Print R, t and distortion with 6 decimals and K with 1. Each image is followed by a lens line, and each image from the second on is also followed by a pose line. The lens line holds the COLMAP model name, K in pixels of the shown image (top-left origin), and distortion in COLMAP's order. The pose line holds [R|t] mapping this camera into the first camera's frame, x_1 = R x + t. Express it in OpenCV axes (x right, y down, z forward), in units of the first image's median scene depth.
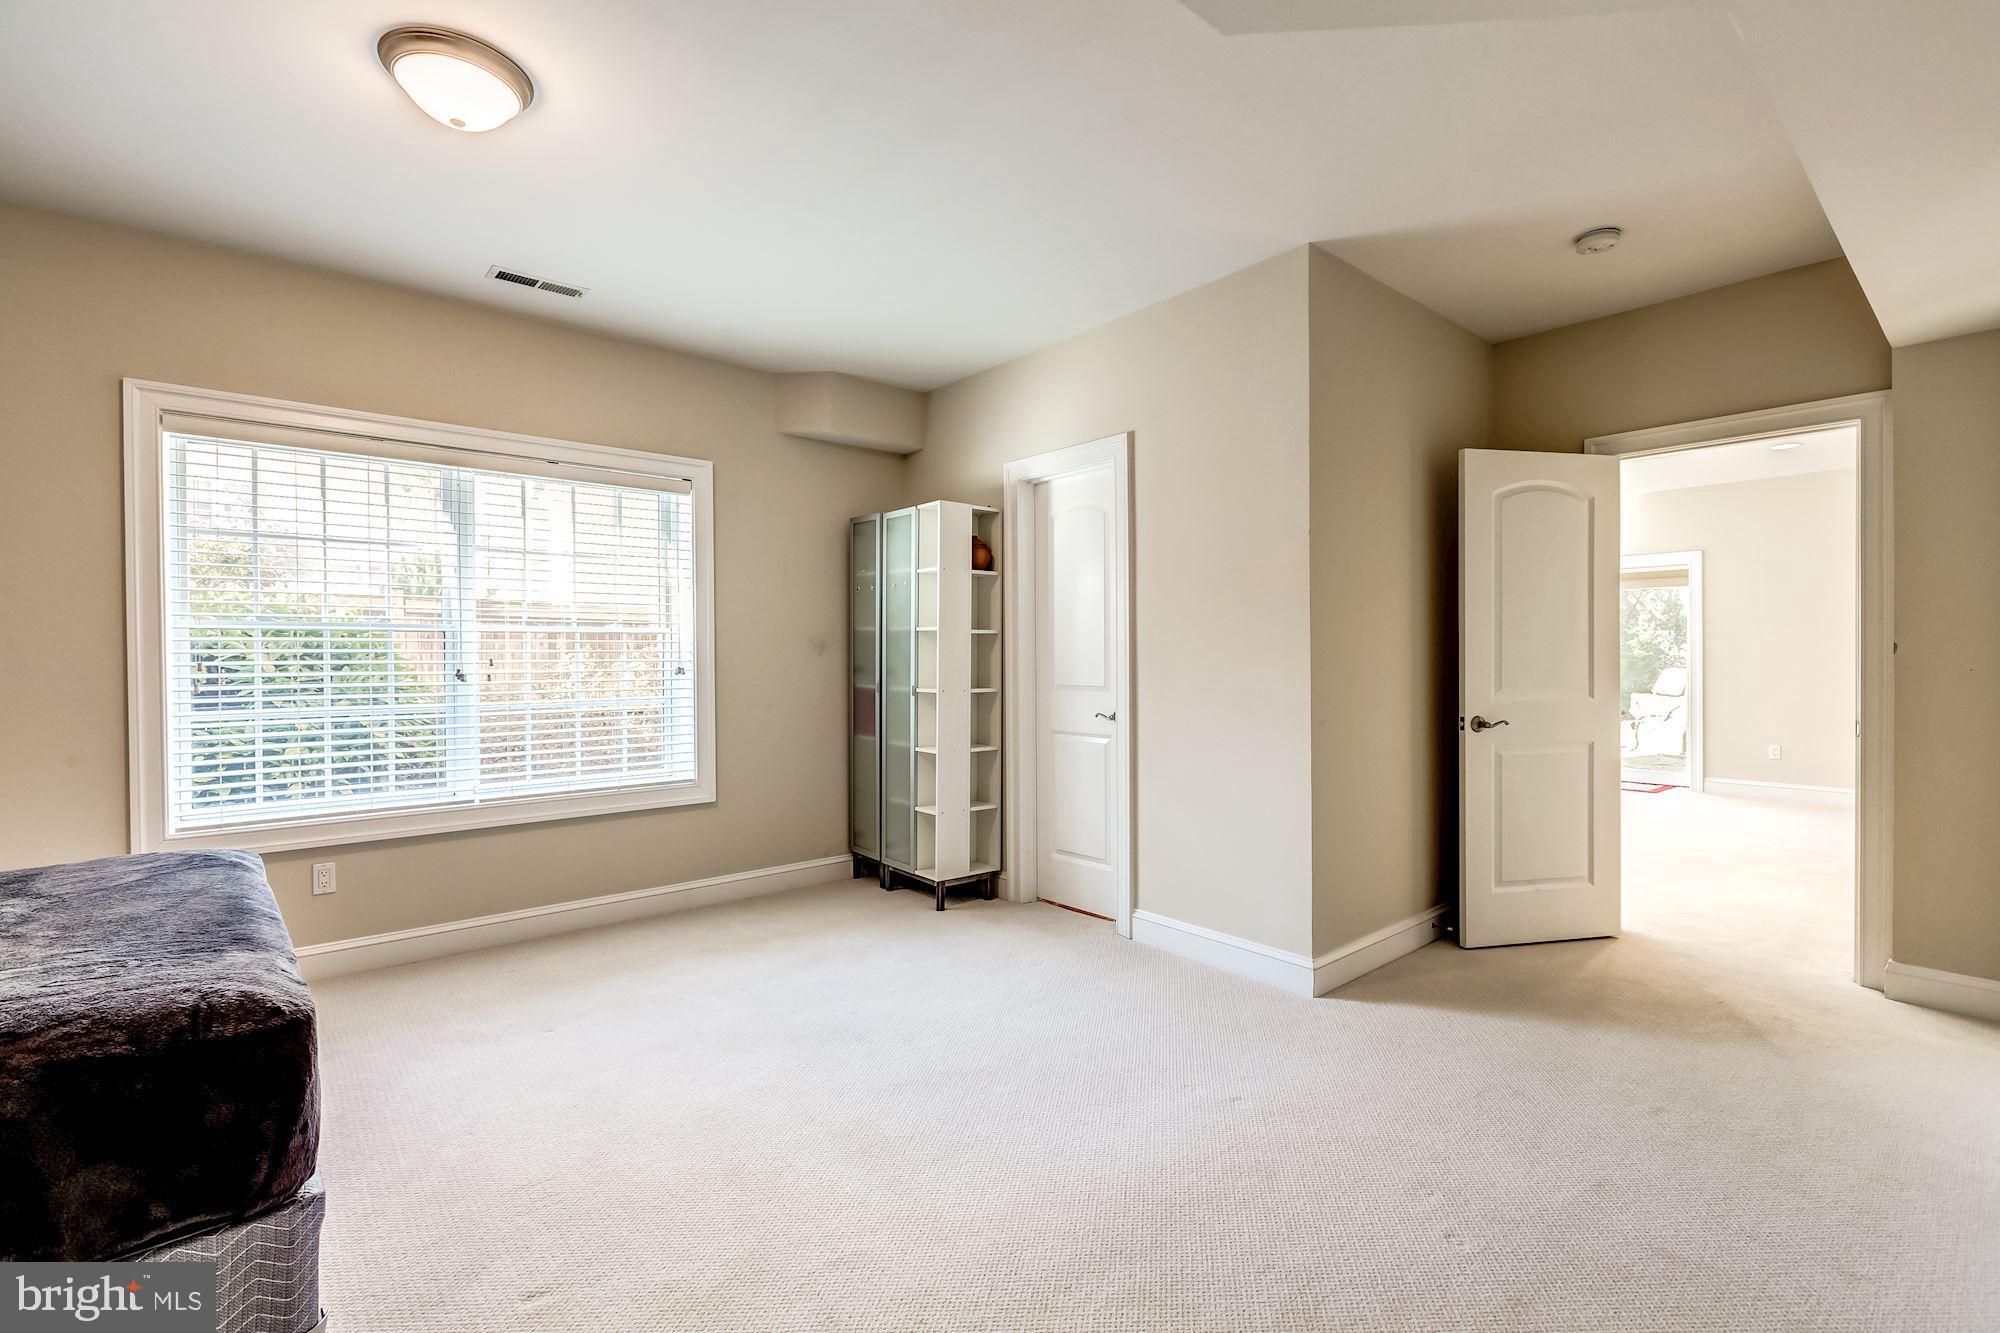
lens RADIAL K [[893.4, 0, 993.9], [0, 893.4, 665.2], [0, 0, 1]] dist [0.002620, 0.000506]
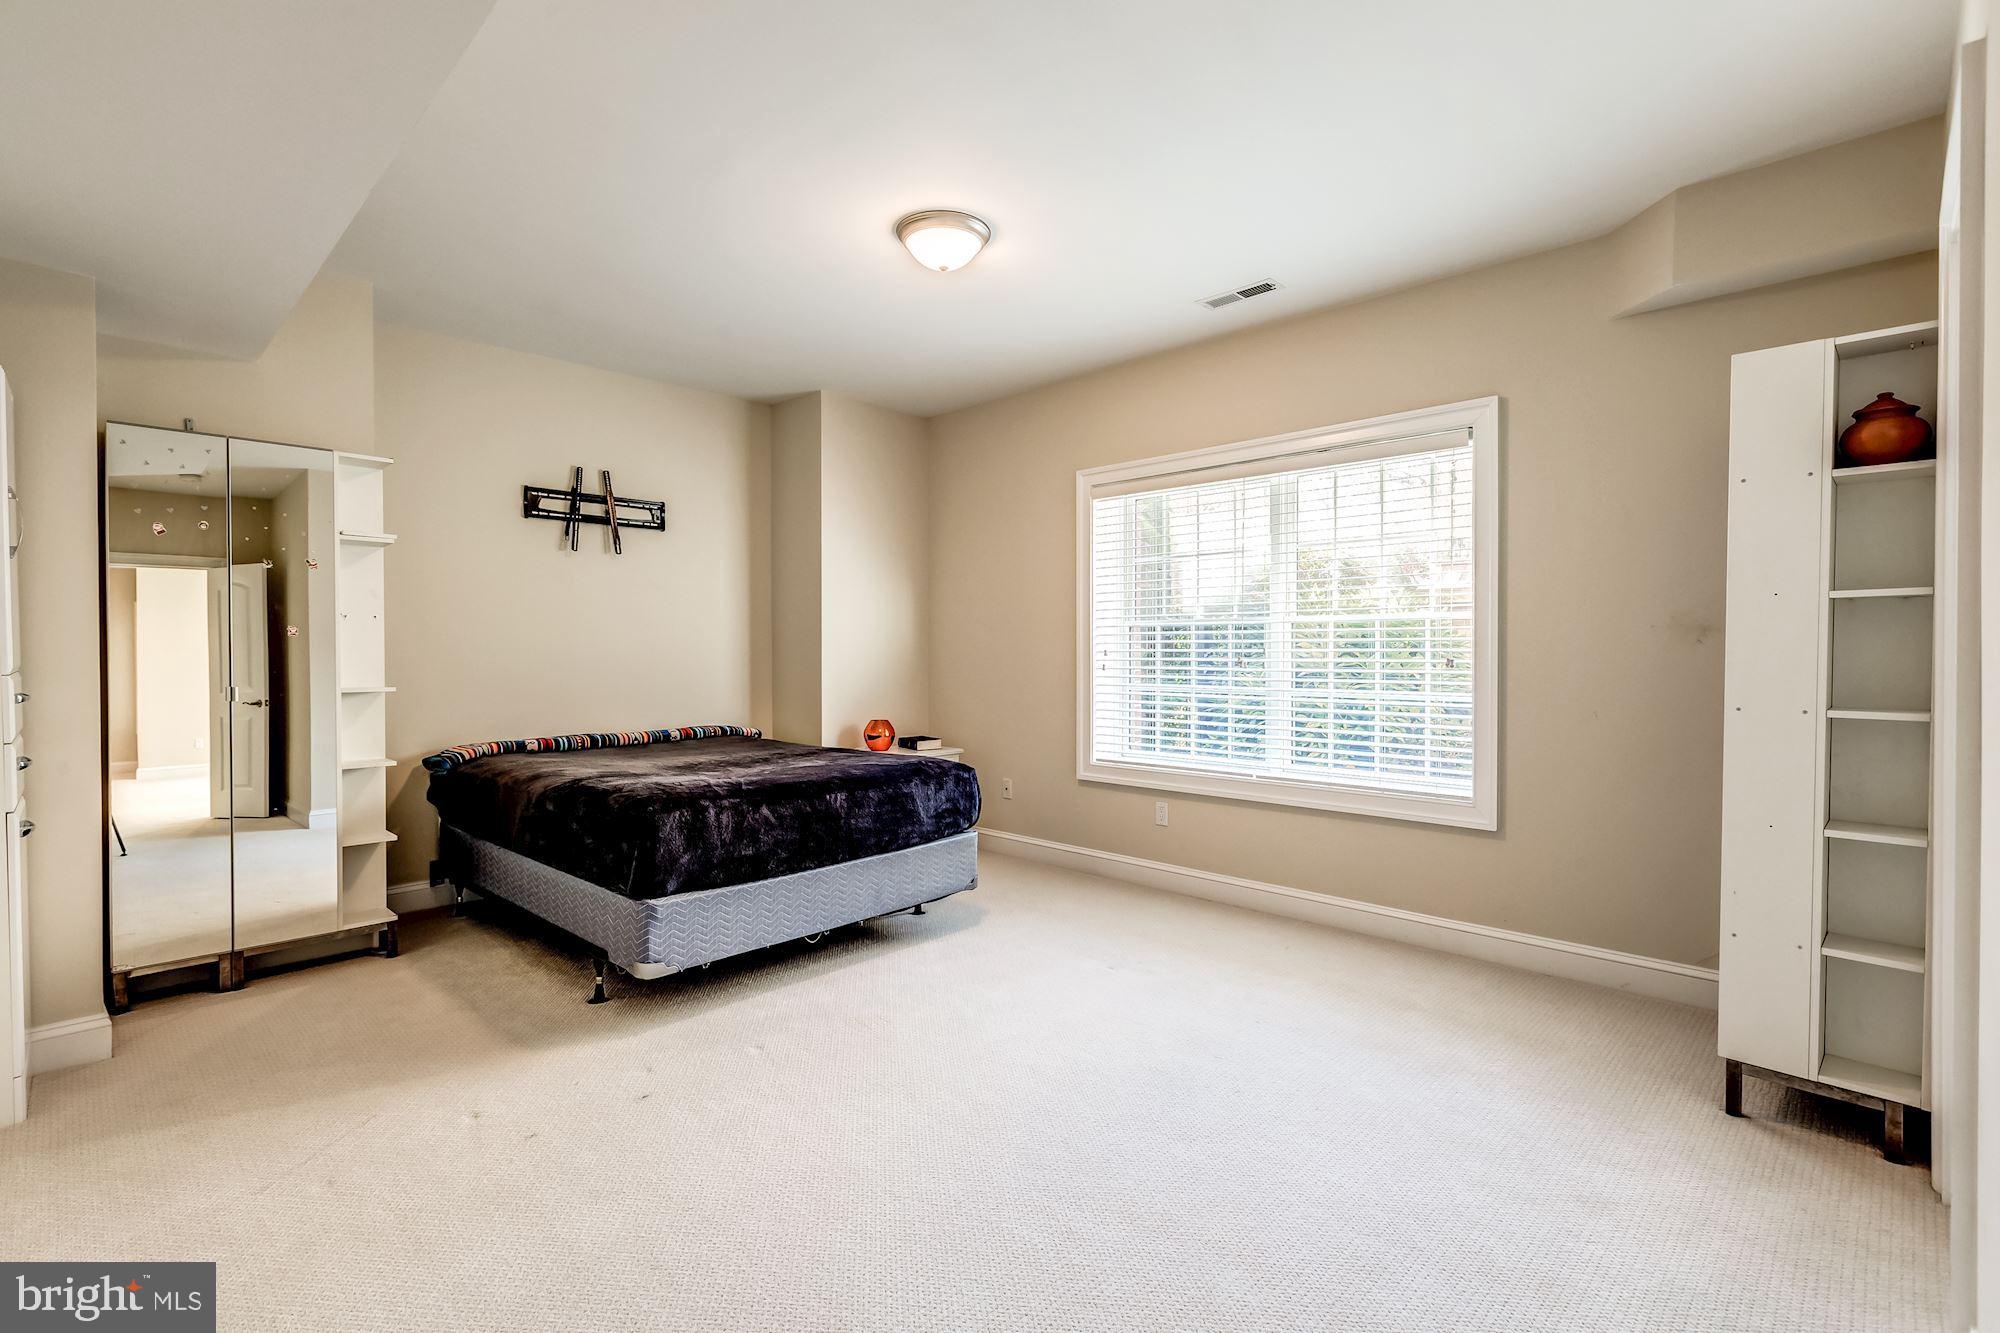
lens RADIAL K [[893.4, 0, 993.9], [0, 893.4, 665.2], [0, 0, 1]] dist [0.002620, 0.000506]
pose [[0.092956, 0.016852, -0.995528, 0.454294], [-0.018752, 0.999709, 0.015172, 0.003439], [0.995494, 0.017258, 0.093245, 0.526397]]
